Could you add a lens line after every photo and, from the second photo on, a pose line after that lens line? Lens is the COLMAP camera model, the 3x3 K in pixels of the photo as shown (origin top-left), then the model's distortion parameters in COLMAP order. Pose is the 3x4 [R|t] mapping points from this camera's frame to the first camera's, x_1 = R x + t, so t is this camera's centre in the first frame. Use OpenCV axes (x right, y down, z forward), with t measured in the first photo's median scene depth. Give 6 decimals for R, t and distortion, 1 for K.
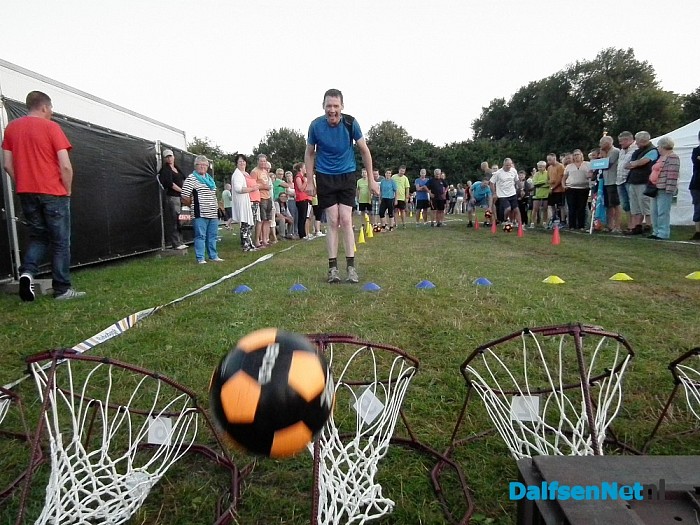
lens RADIAL K [[475.6, 0, 342.3], [0, 475.6, 279.0], [0, 0, 1]] dist [-0.012879, -0.001229]
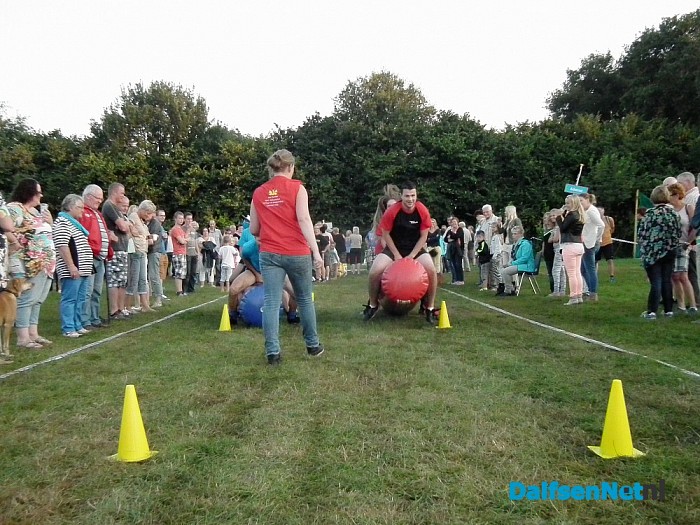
lens RADIAL K [[711.0, 0, 350.0], [0, 711.0, 262.5], [0, 0, 1]] dist [0.006050, -0.001723]
pose [[0.999259, 0.021039, 0.032229, 0.320701], [-0.016614, 0.991127, -0.131872, -0.404596], [-0.034718, 0.131239, 0.990743, 2.407318]]
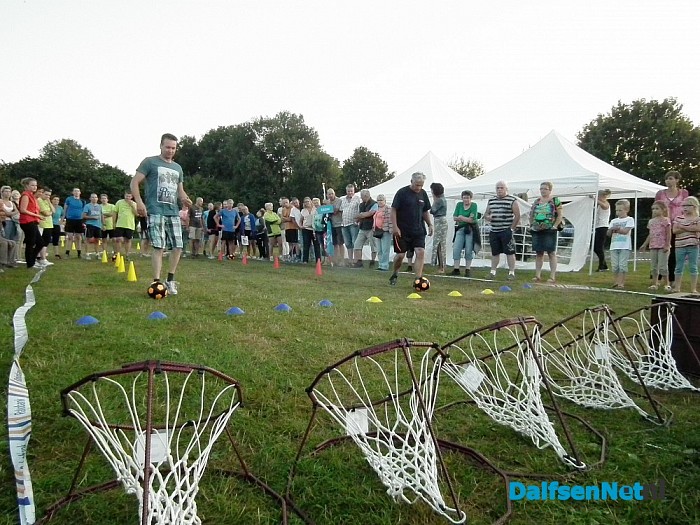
lens RADIAL K [[475.2, 0, 345.2], [0, 475.2, 274.2], [0, 0, 1]] dist [-0.010296, -0.002969]
pose [[0.796426, 0.005455, 0.604711, -0.190025], [0.043246, 0.996885, -0.065950, -0.000330], [-0.603187, 0.078676, 0.793710, 0.043301]]
